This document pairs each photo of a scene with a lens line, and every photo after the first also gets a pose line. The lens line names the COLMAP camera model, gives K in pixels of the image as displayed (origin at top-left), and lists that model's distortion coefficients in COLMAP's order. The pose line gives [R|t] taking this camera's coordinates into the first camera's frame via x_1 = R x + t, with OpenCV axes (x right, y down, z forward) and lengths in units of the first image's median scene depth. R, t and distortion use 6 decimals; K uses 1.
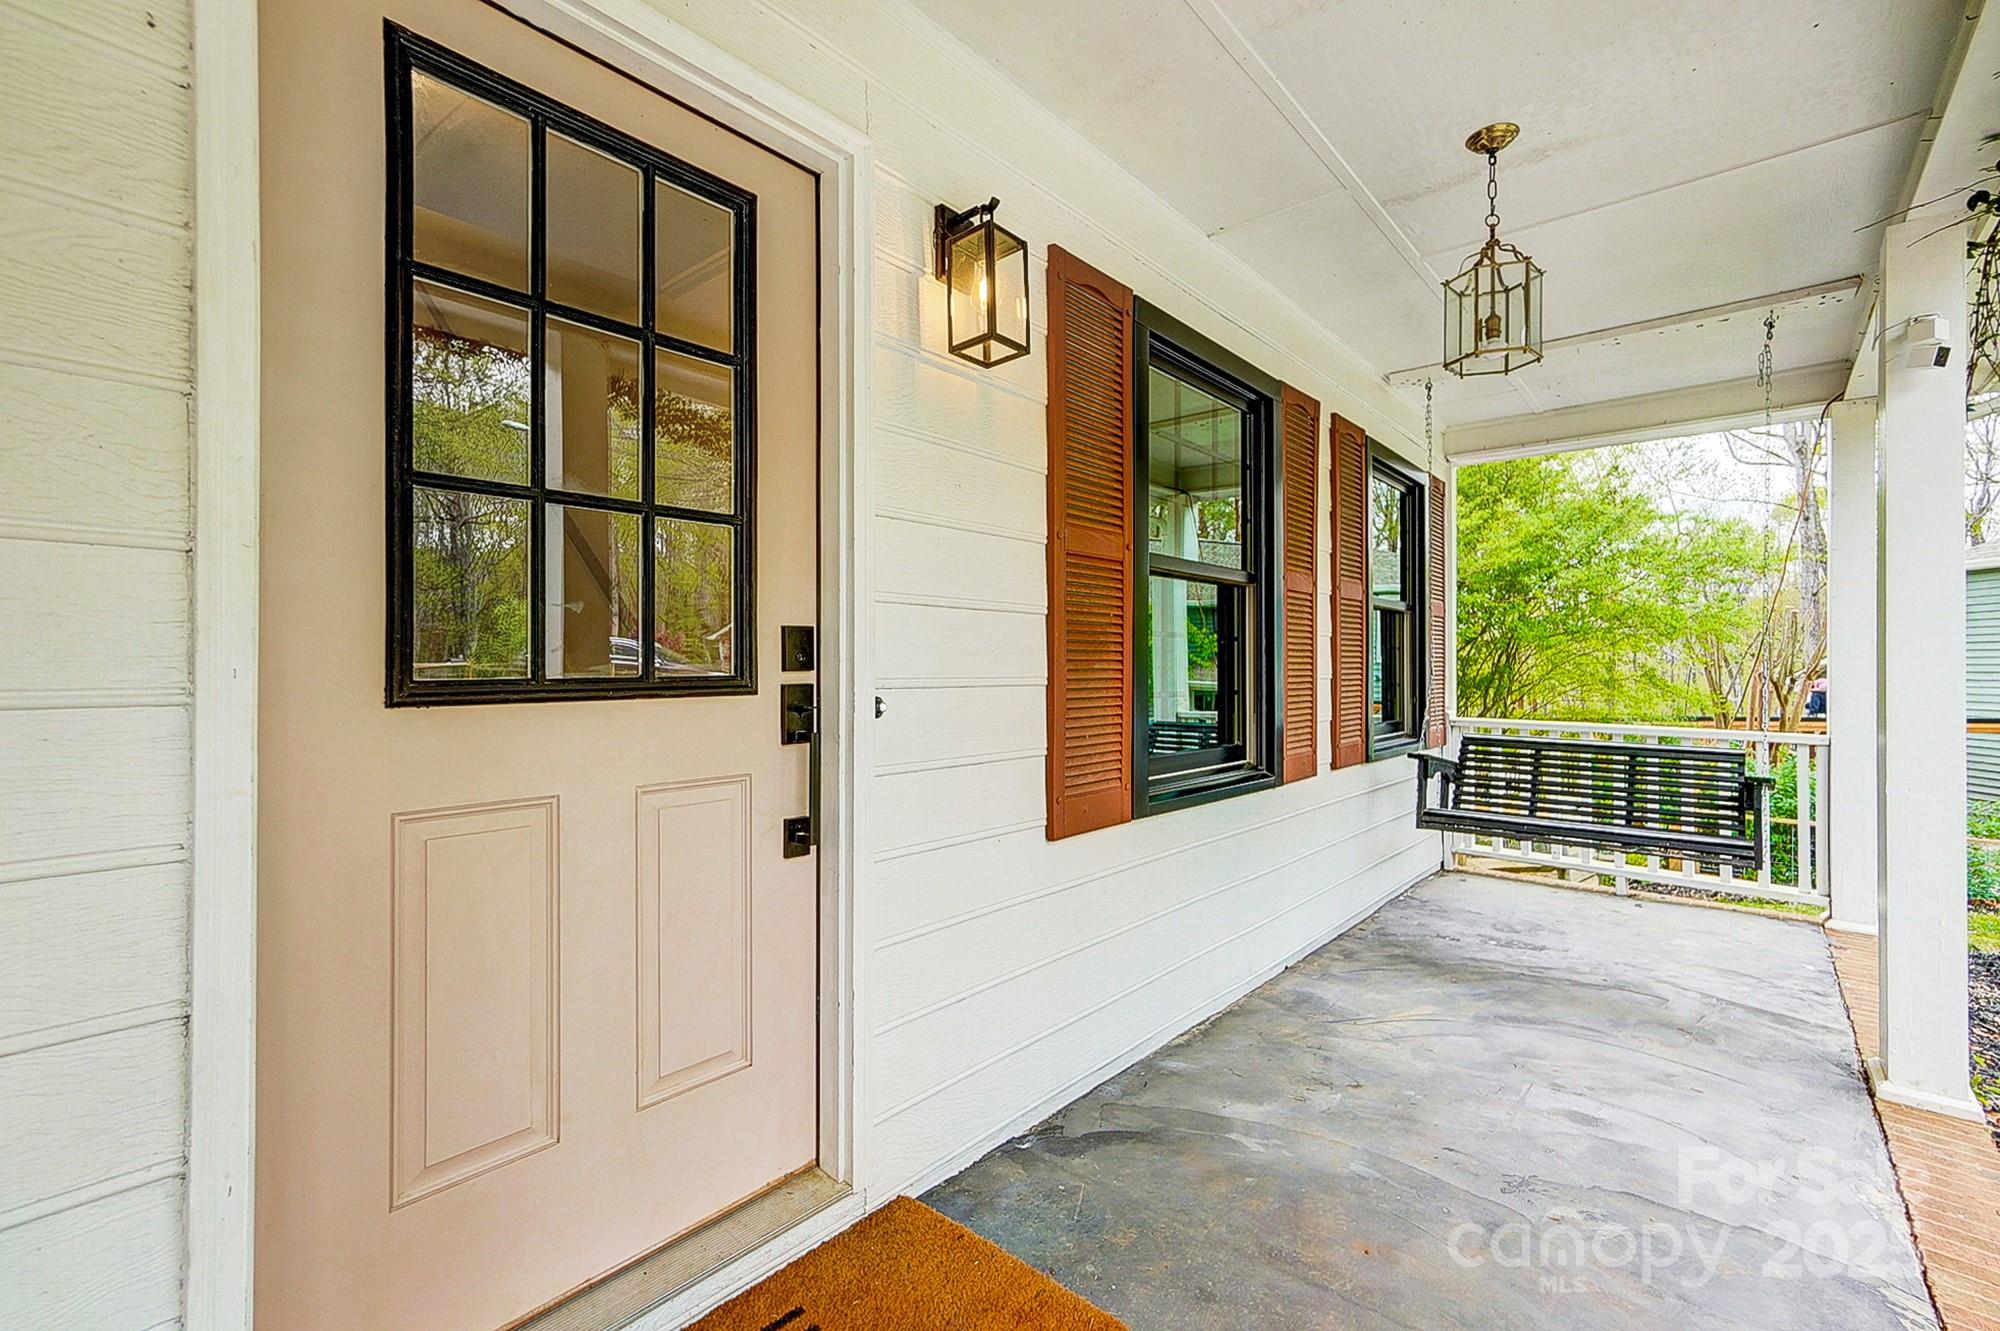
lens RADIAL K [[874.7, 0, 995.3], [0, 874.7, 651.7], [0, 0, 1]] dist [0.021876, 0.000087]
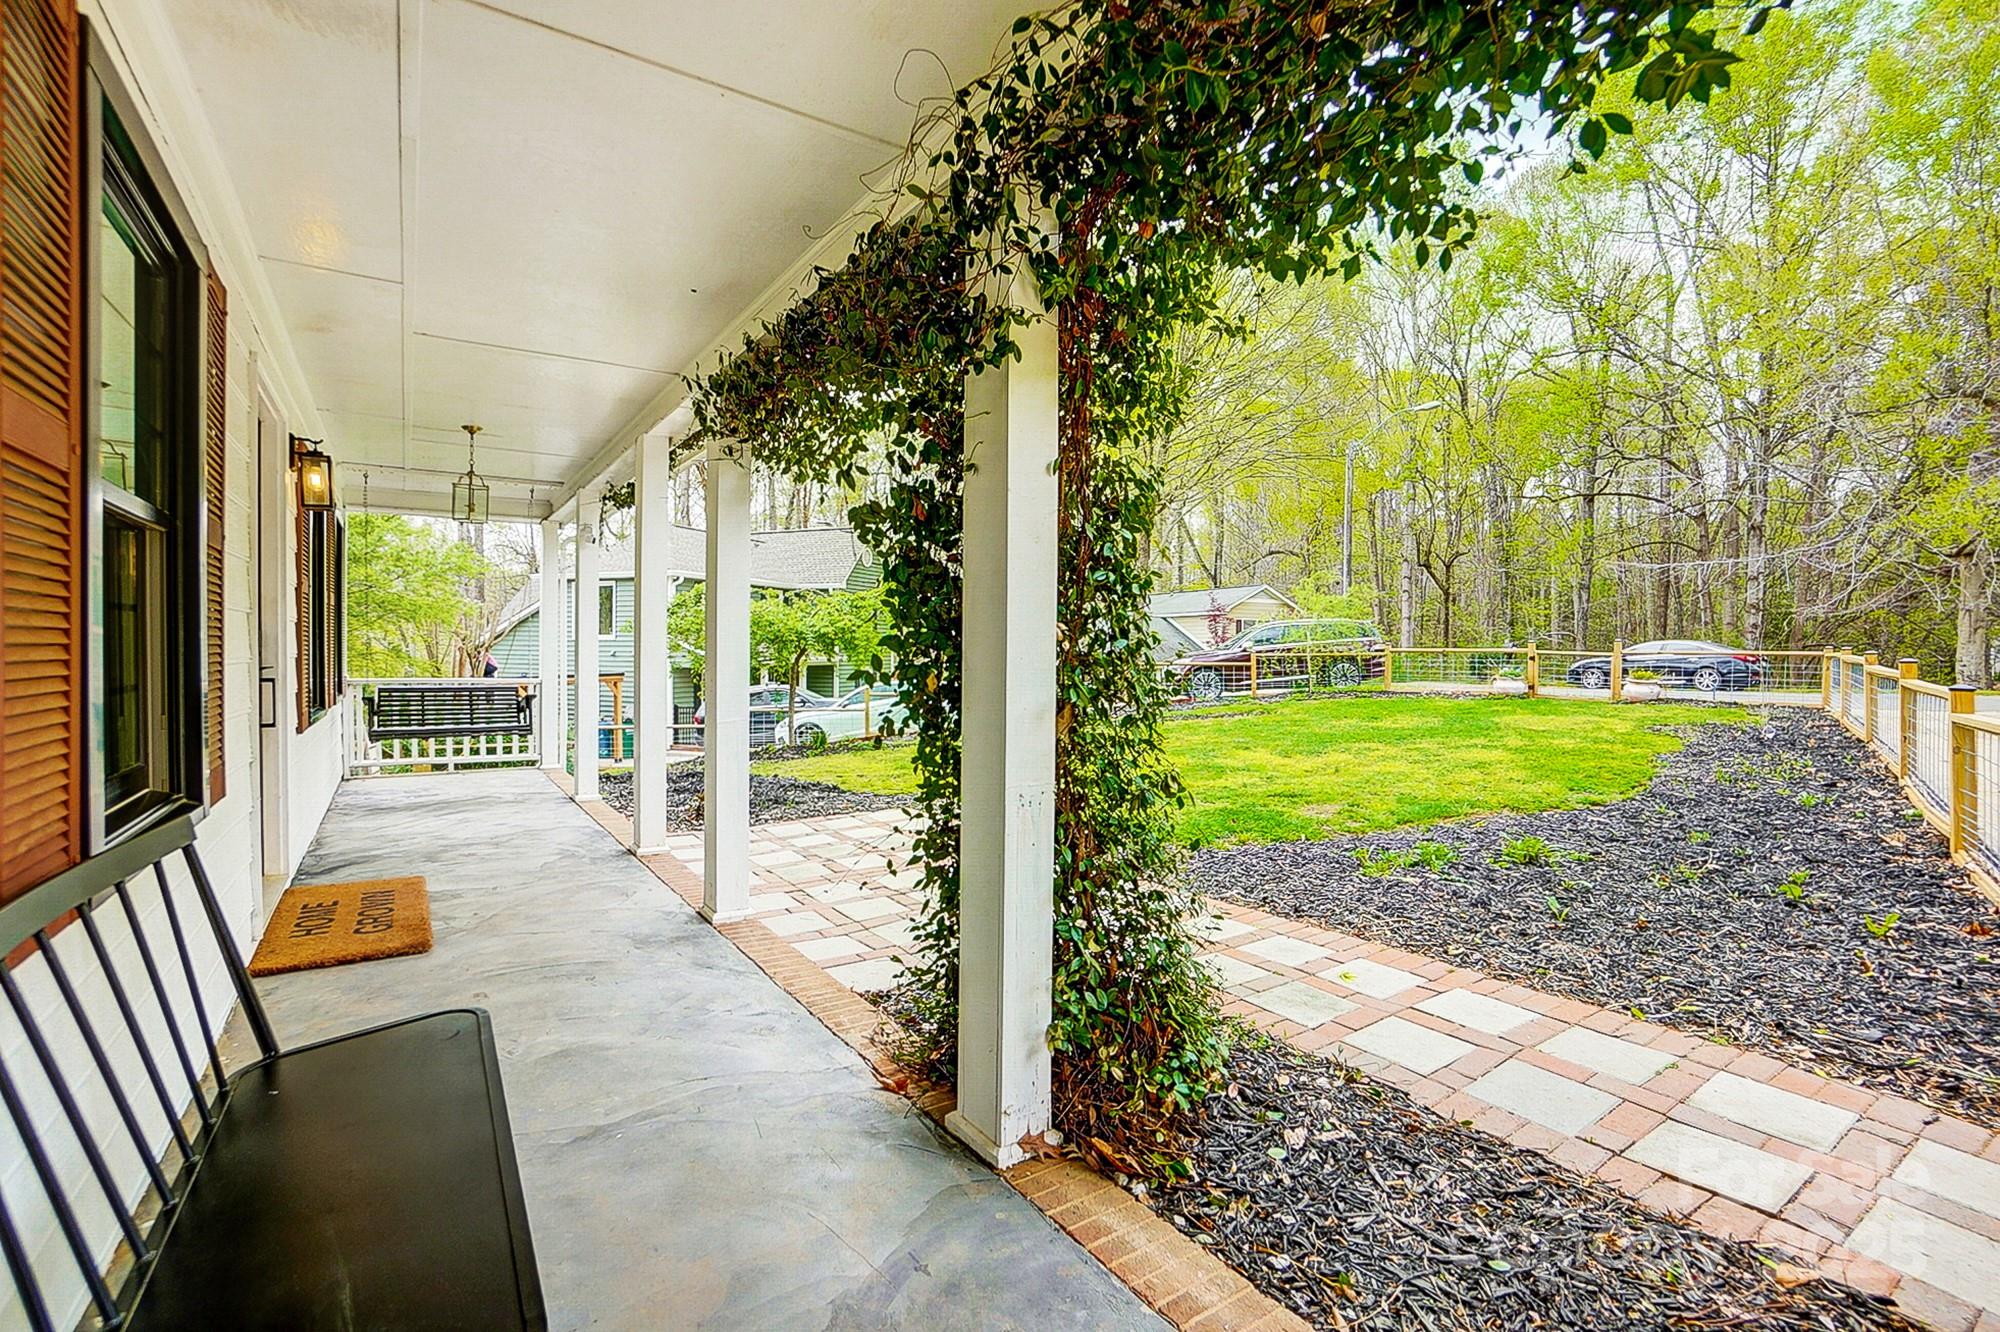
lens RADIAL K [[891.6, 0, 995.8], [0, 891.6, 654.6], [0, 0, 1]] dist [-0.036458, 0.000043]
pose [[0.270284, -0.011809, 0.962708, -1.007726], [-0.022005, 0.999588, 0.018440, -0.030305], [-0.962529, -0.026169, 0.269913, -0.763368]]
